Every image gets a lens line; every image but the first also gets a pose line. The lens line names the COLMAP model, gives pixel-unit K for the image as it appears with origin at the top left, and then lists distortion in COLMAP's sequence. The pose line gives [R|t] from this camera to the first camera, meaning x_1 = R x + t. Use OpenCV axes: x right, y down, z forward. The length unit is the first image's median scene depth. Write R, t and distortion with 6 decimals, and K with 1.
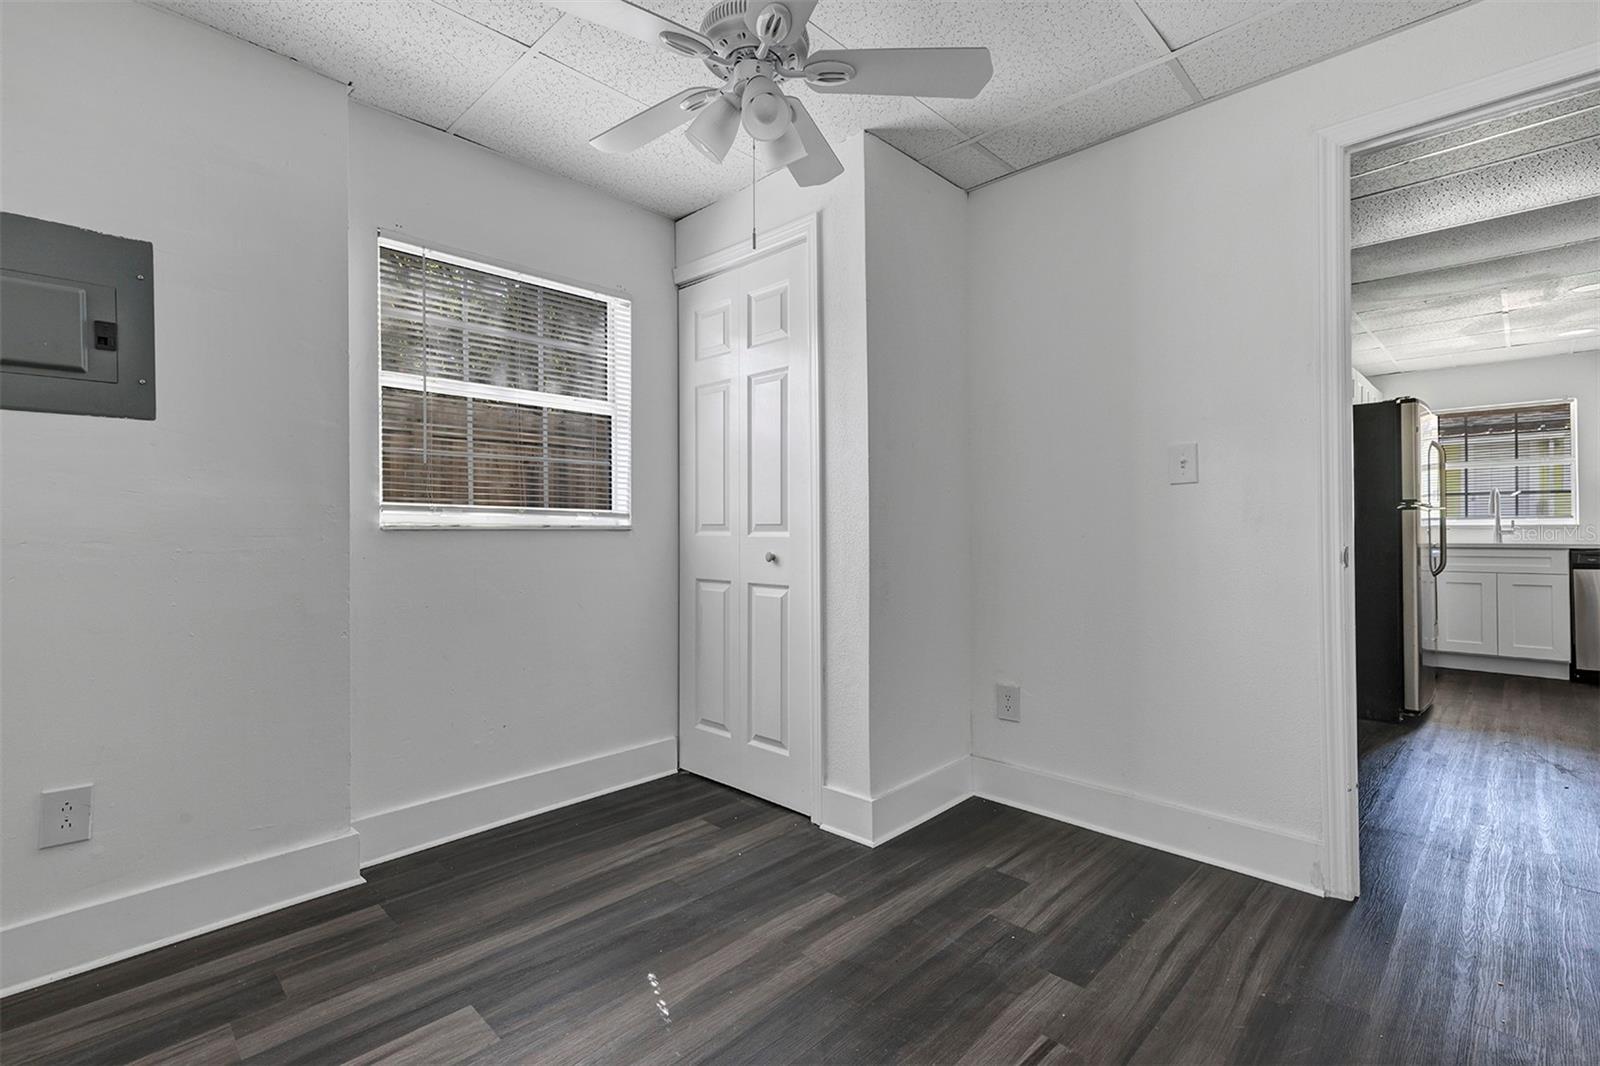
lens RADIAL K [[721.6, 0, 795.7], [0, 721.6, 528.6], [0, 0, 1]] dist [0.002725, 0.000253]
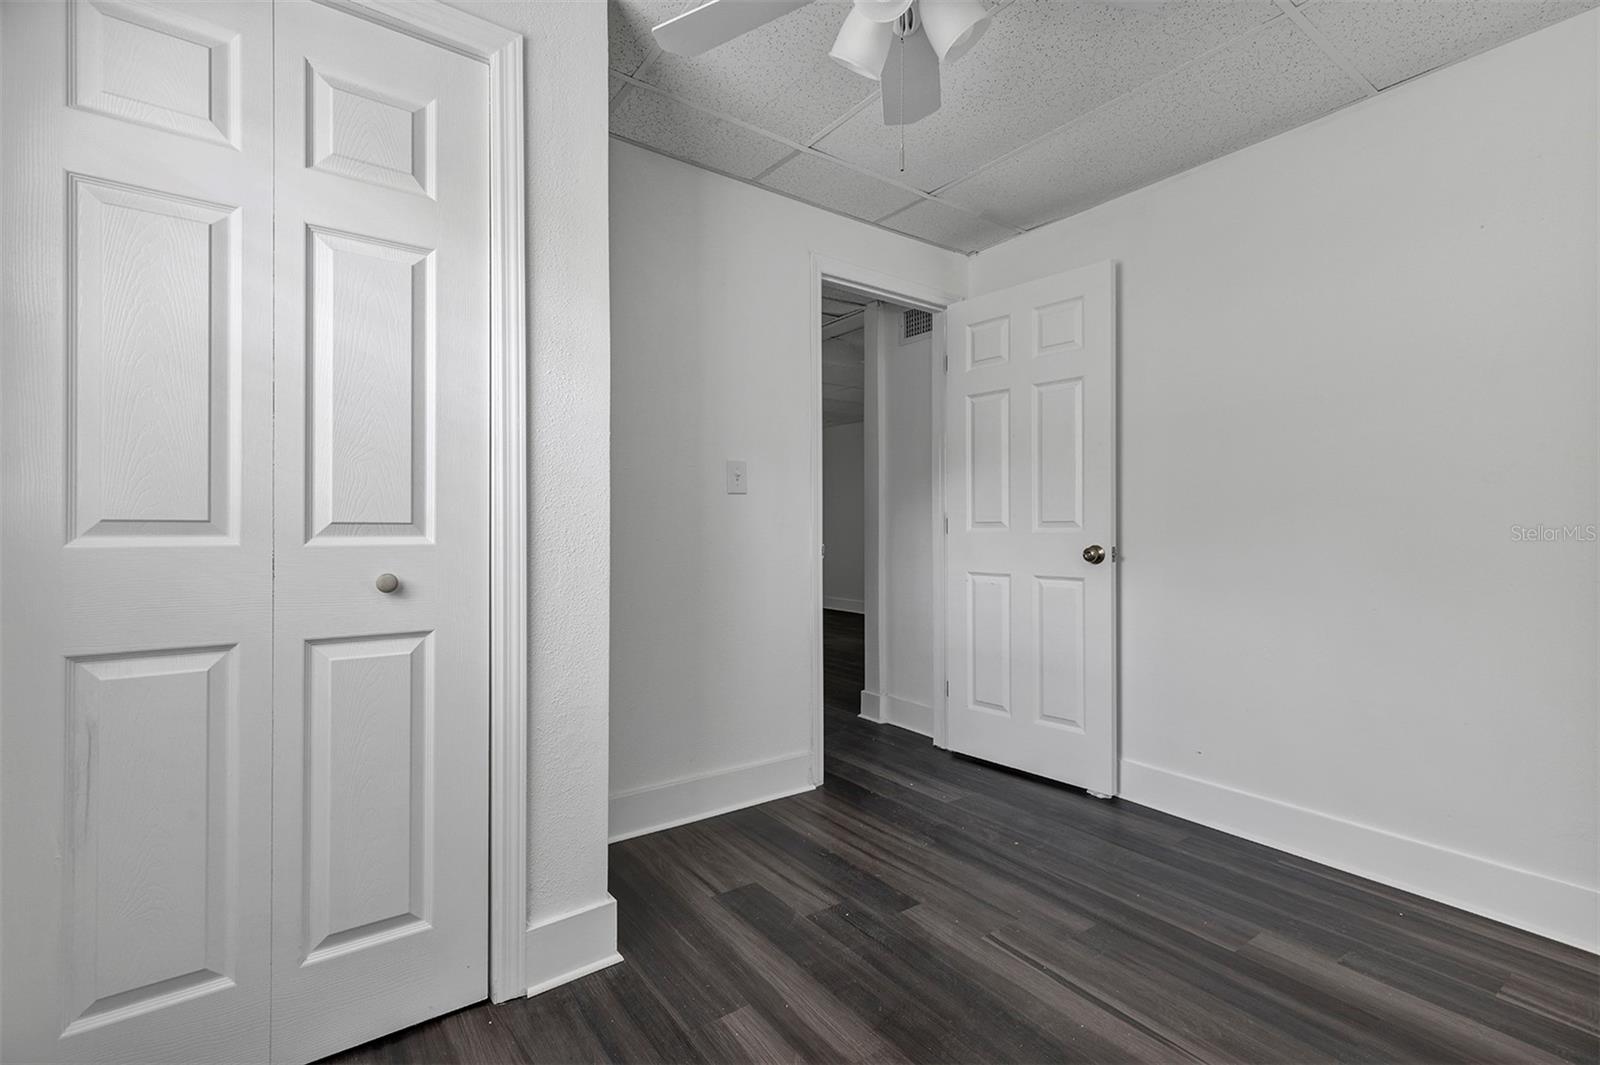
lens RADIAL K [[715.5, 0, 790.6], [0, 715.5, 527.3], [0, 0, 1]] dist [0.004193, 0.001163]
pose [[0.170495, 0.006067, 0.985340, -0.623634], [-0.004353, 0.999976, -0.005404, -0.001390], [-0.985349, -0.003367, 0.170517, 0.738773]]
